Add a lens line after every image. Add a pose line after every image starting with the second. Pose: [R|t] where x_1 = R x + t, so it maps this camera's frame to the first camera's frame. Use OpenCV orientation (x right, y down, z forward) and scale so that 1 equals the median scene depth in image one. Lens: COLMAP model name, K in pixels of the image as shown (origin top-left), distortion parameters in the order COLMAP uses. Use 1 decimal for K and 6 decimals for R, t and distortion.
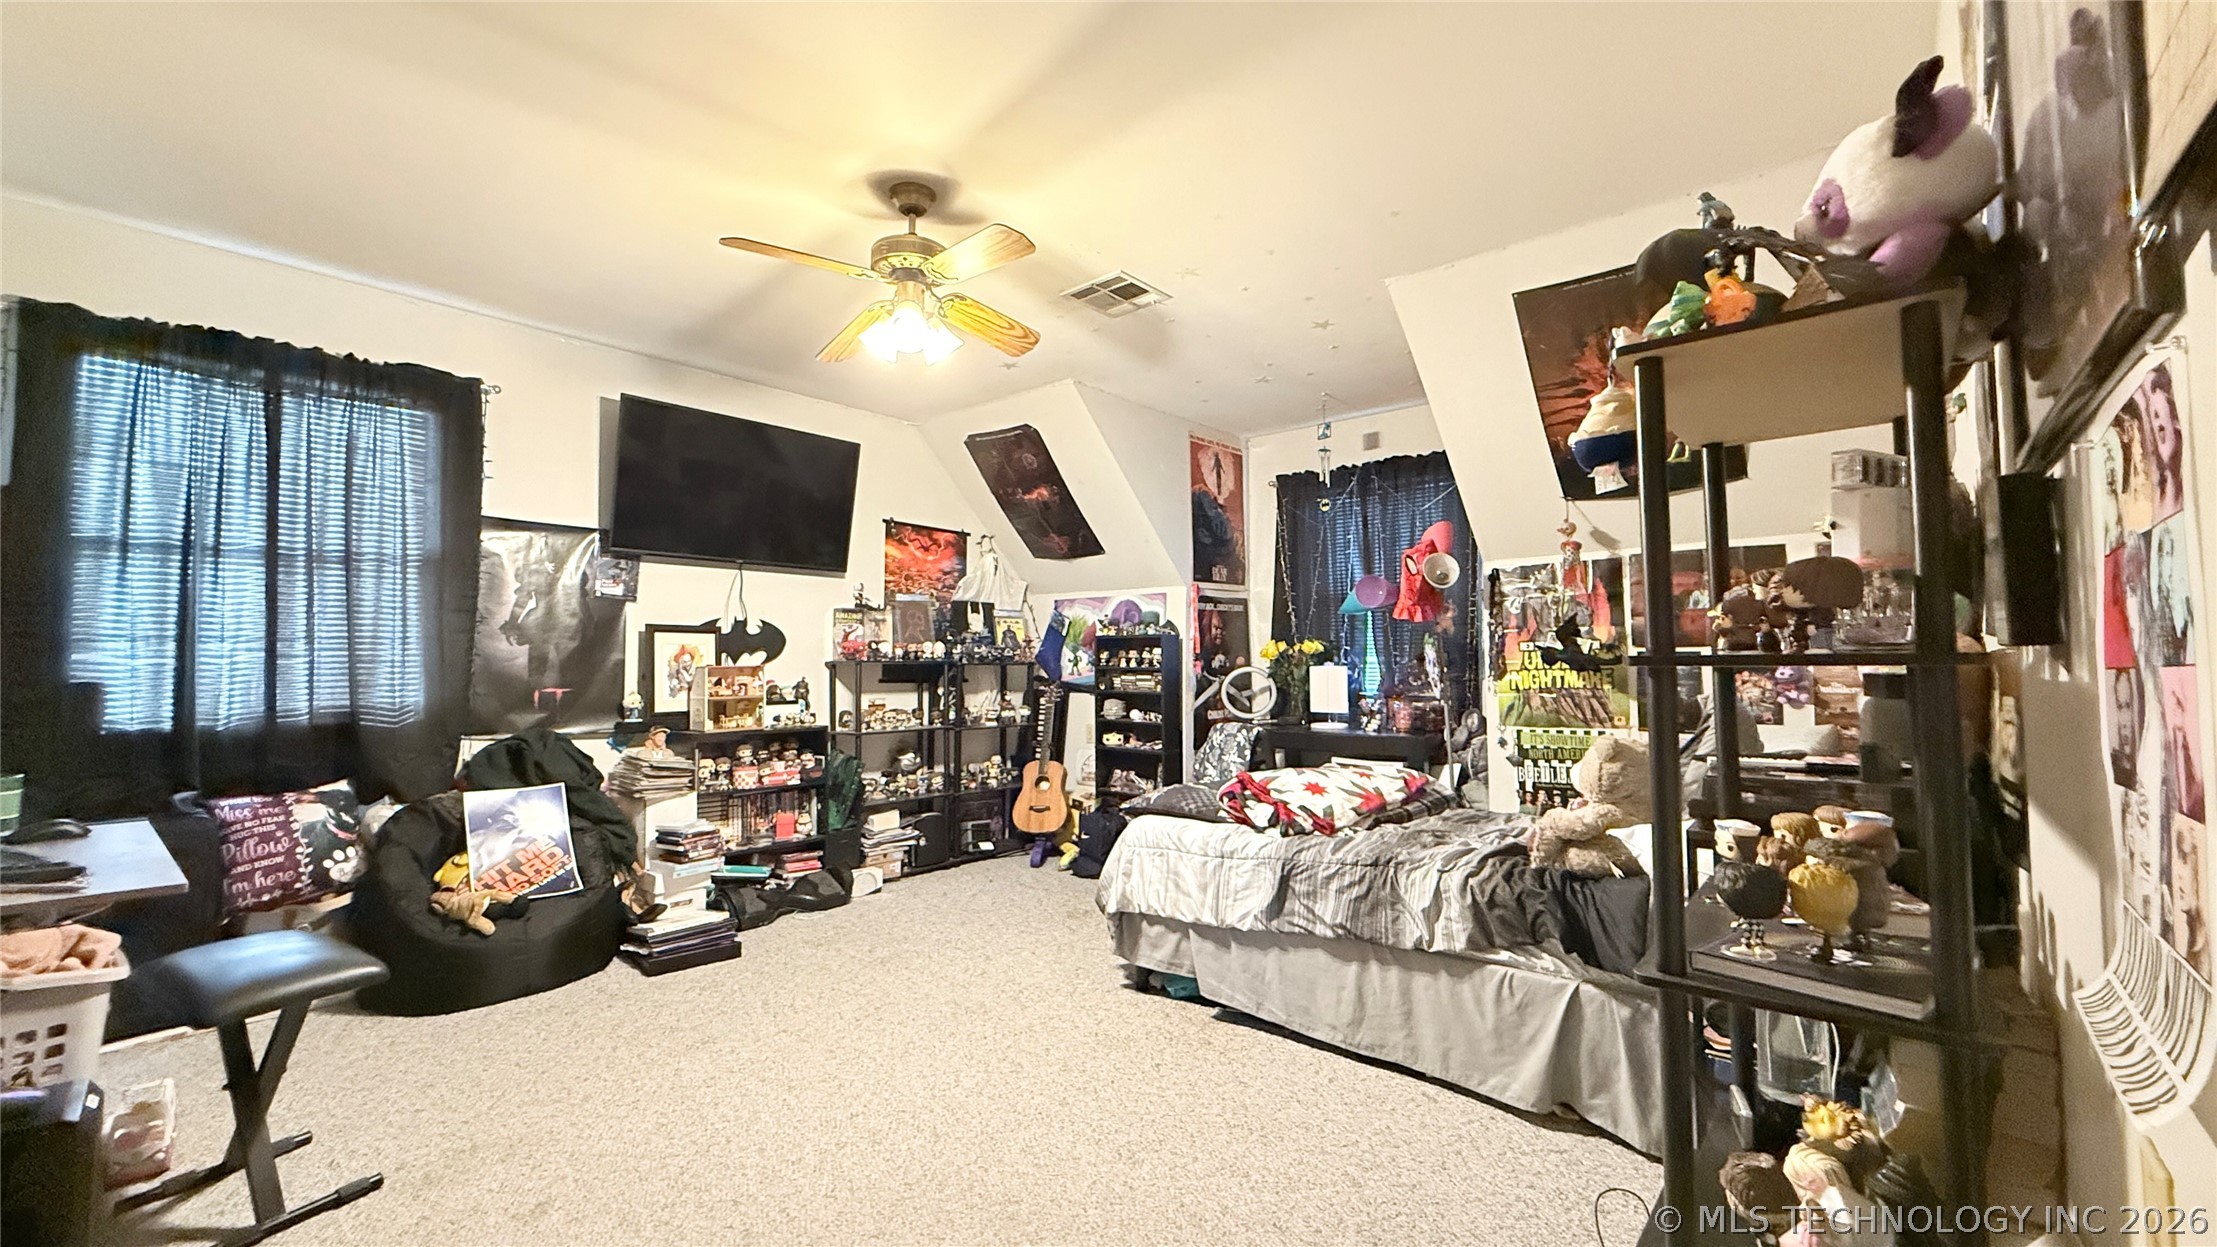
lens RADIAL K [[881.8, 0, 1099.1], [0, 881.8, 620.1], [0, 0, 1]] dist [-0.000773, -0.000273]
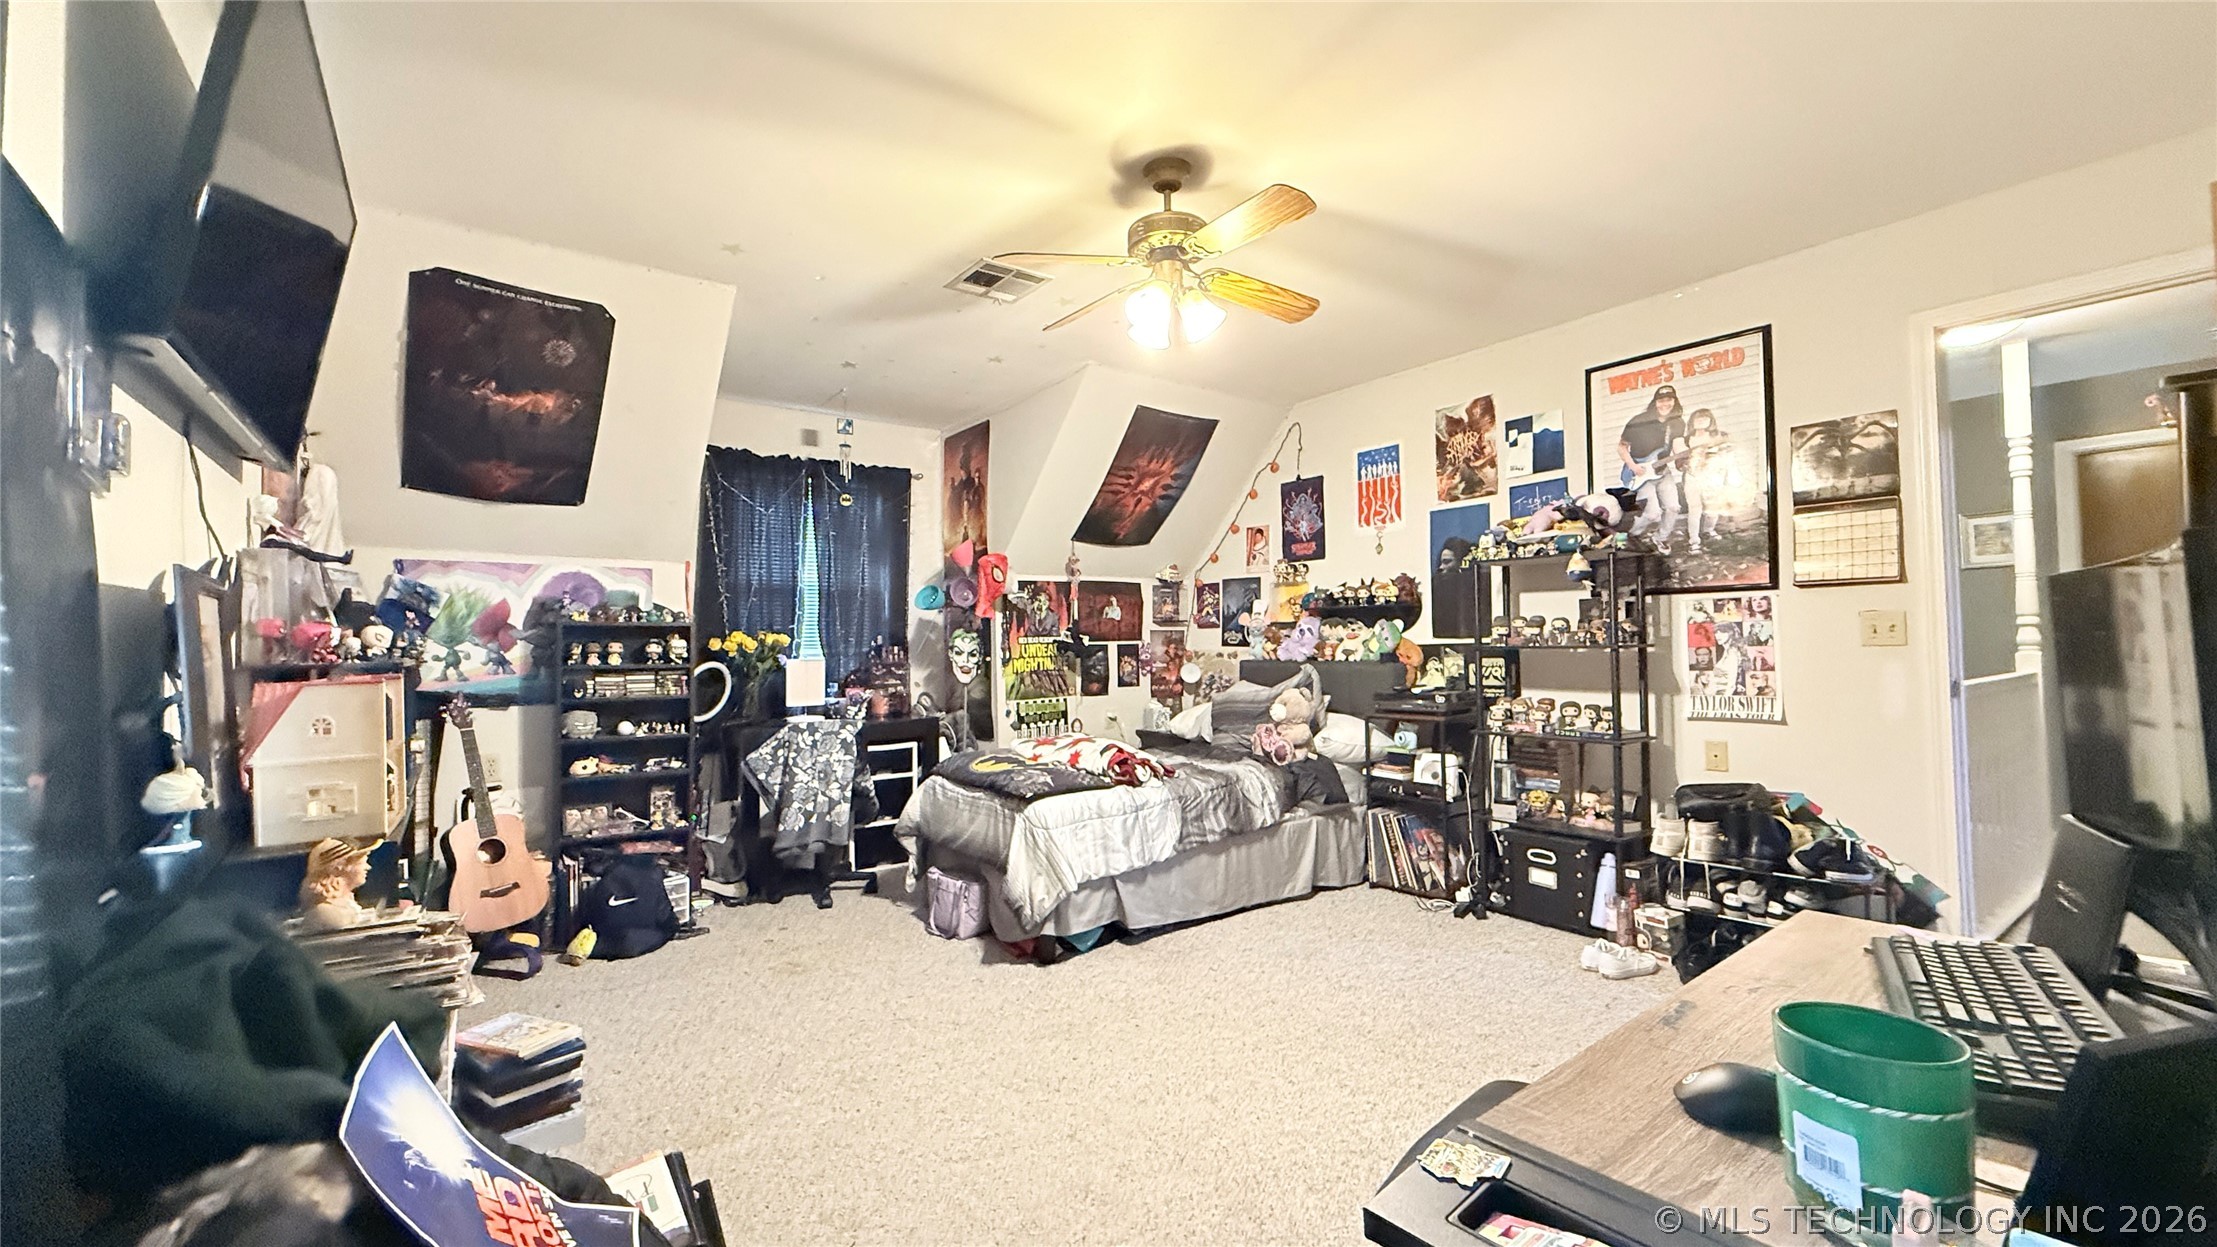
lens RADIAL K [[881.8, 0, 1101.7], [0, 881.8, 620.7], [0, 0, 1]] dist [-0.000773, -0.000273]
pose [[0.213804, 0.026132, 0.976527, -0.829994], [-0.034736, 0.999213, -0.019134, 0.022182], [-0.976259, -0.029830, 0.214544, 0.610935]]
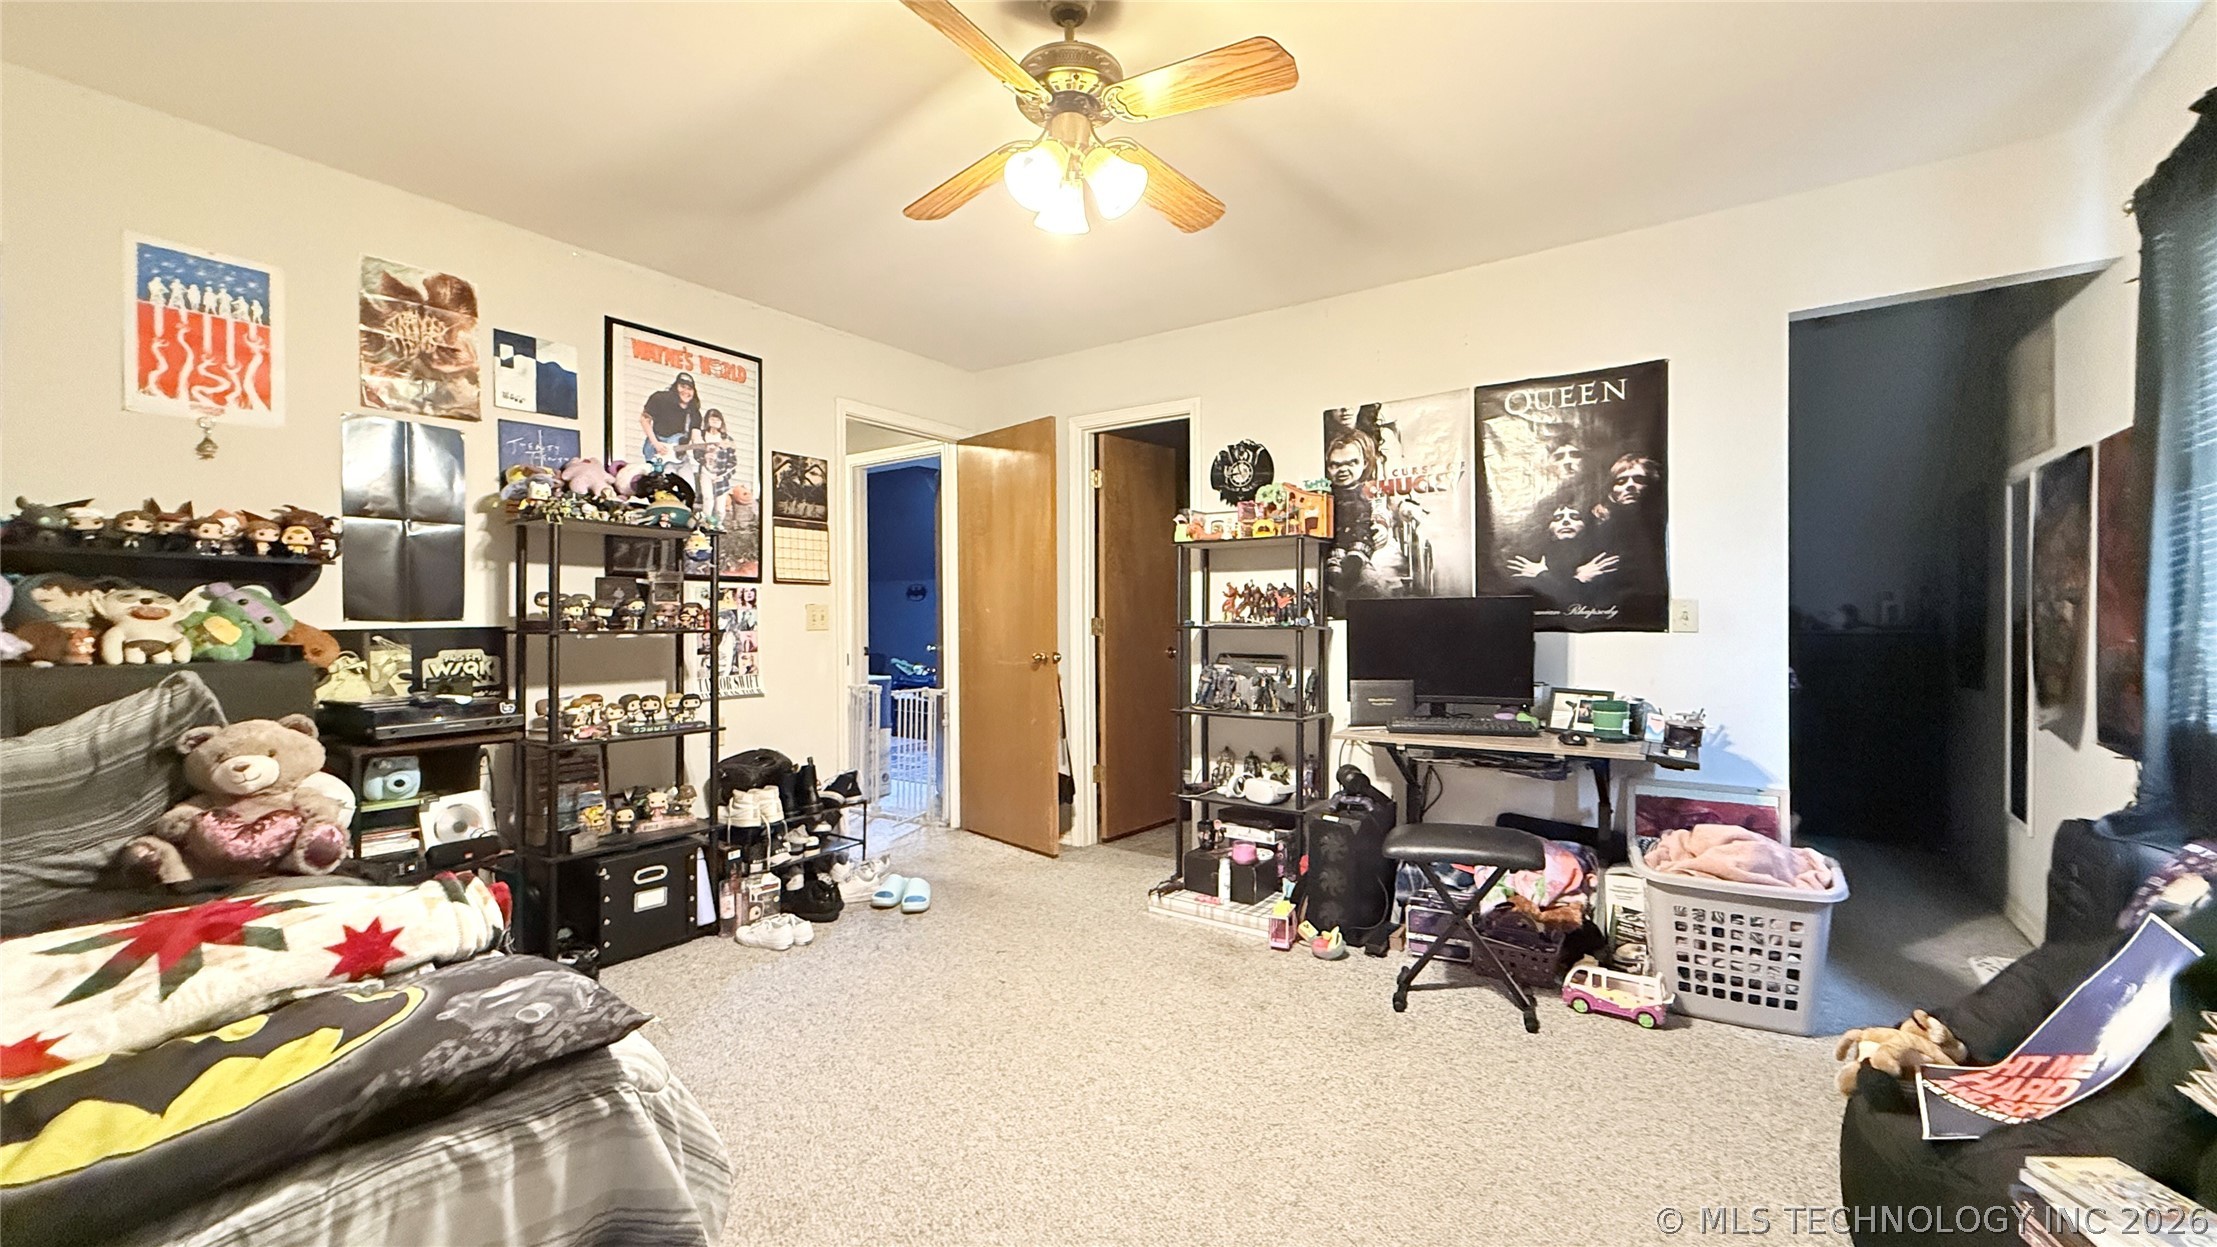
lens RADIAL K [[881.8, 0, 1103.5], [0, 881.8, 622.6], [0, 0, 1]] dist [-0.000773, -0.000273]
pose [[-0.993936, 0.009373, -0.109561, -0.107765], [0.014861, 0.998669, -0.049385, 0.055344], [0.108953, -0.050713, -0.992752, 1.228537]]
